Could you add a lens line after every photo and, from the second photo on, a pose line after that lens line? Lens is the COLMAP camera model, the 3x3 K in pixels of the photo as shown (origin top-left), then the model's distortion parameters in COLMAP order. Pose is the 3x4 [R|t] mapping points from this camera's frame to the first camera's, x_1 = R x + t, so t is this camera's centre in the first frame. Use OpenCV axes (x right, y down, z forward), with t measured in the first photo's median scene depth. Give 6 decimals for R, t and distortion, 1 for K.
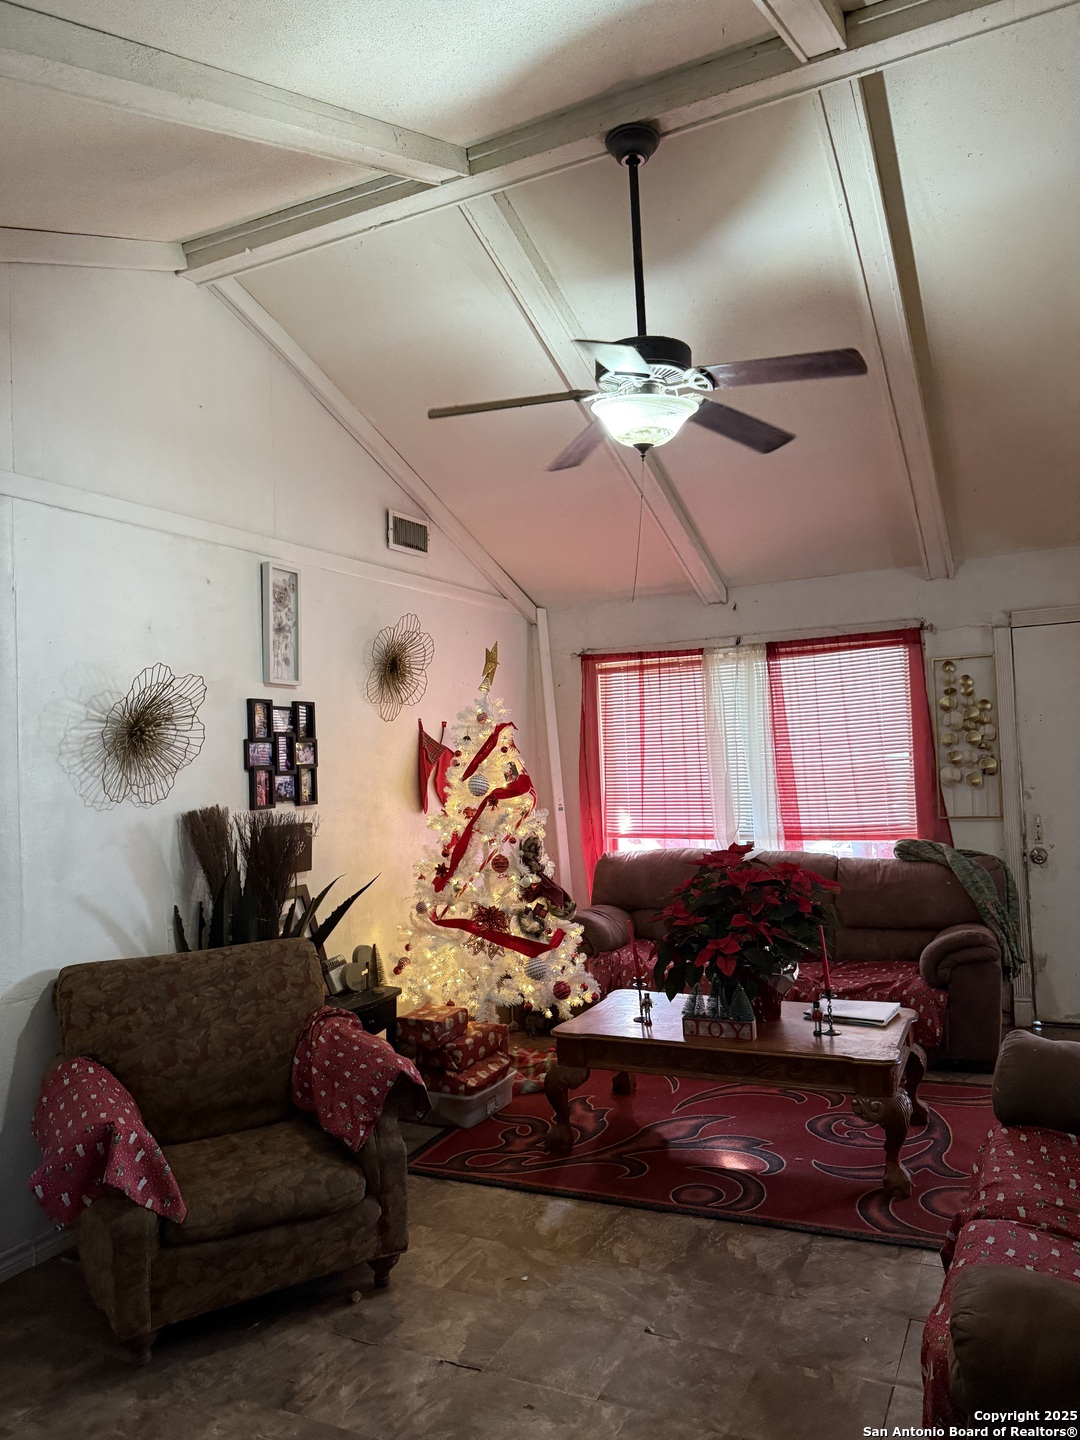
lens RADIAL K [[1016.7, 0, 525.6], [0, 1016.7, 717.4], [0, 0, 1]] dist [0.053008, -0.067137]
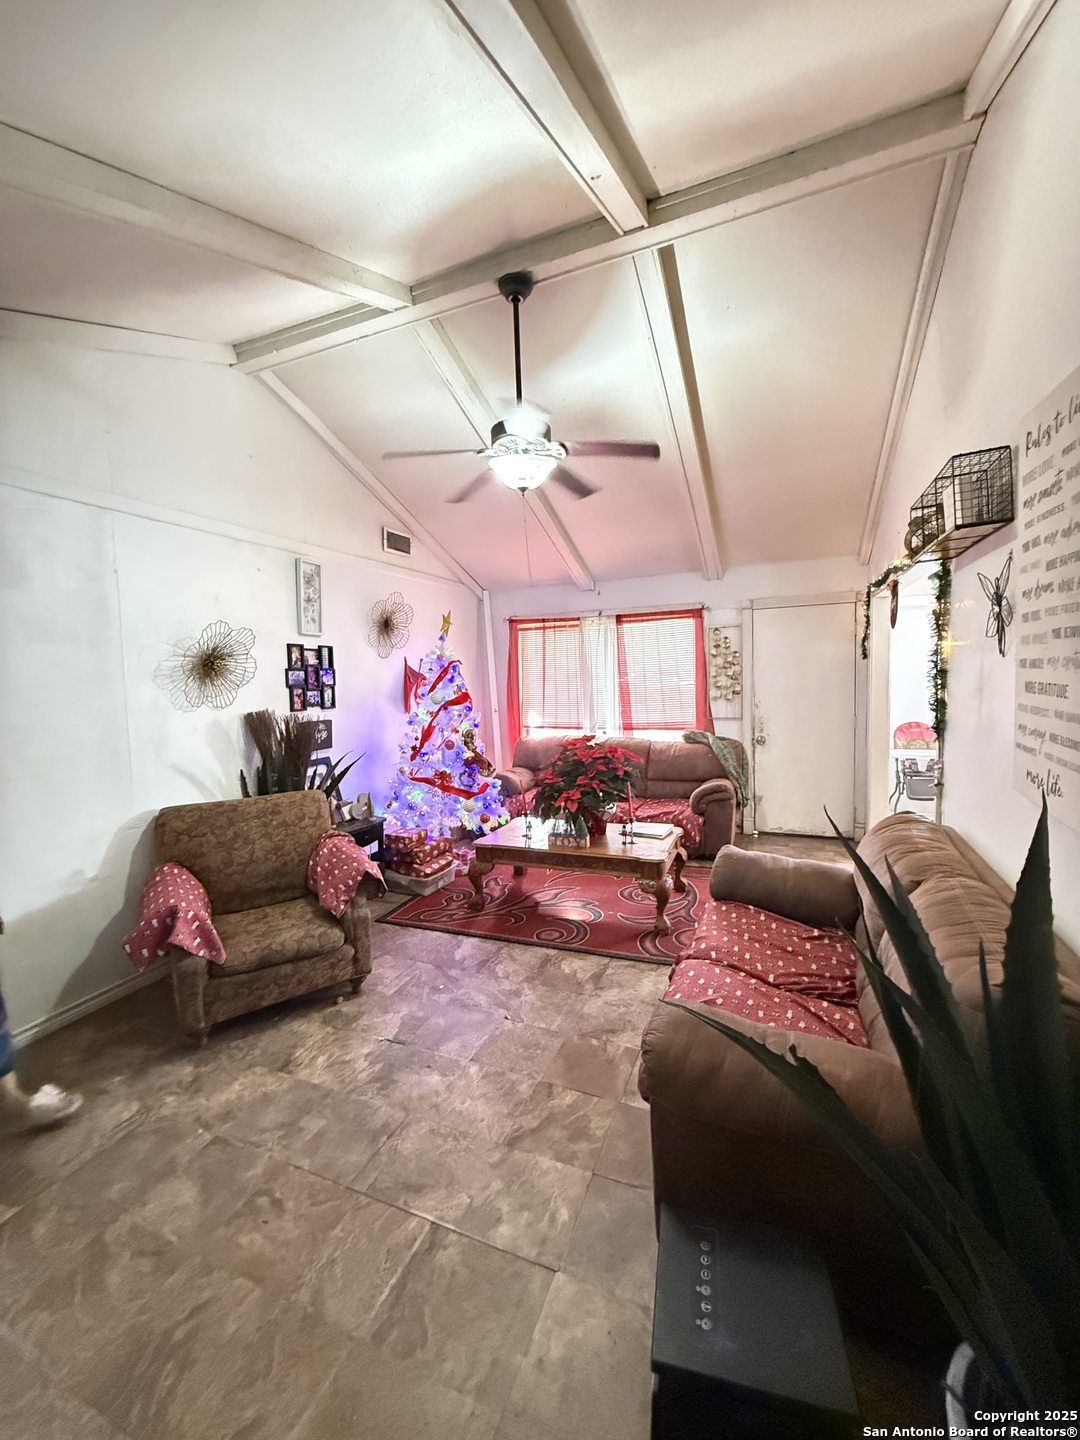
lens RADIAL K [[577.0, 0, 537.3], [0, 577.0, 710.7], [0, 0, 1]] dist [-0.000114, 0.000585]
pose [[0.997886, 0.010425, 0.064142, 0.078626], [-0.016543, 0.995281, 0.095611, -0.007068], [-0.062843, -0.096470, 0.993350, 0.064178]]
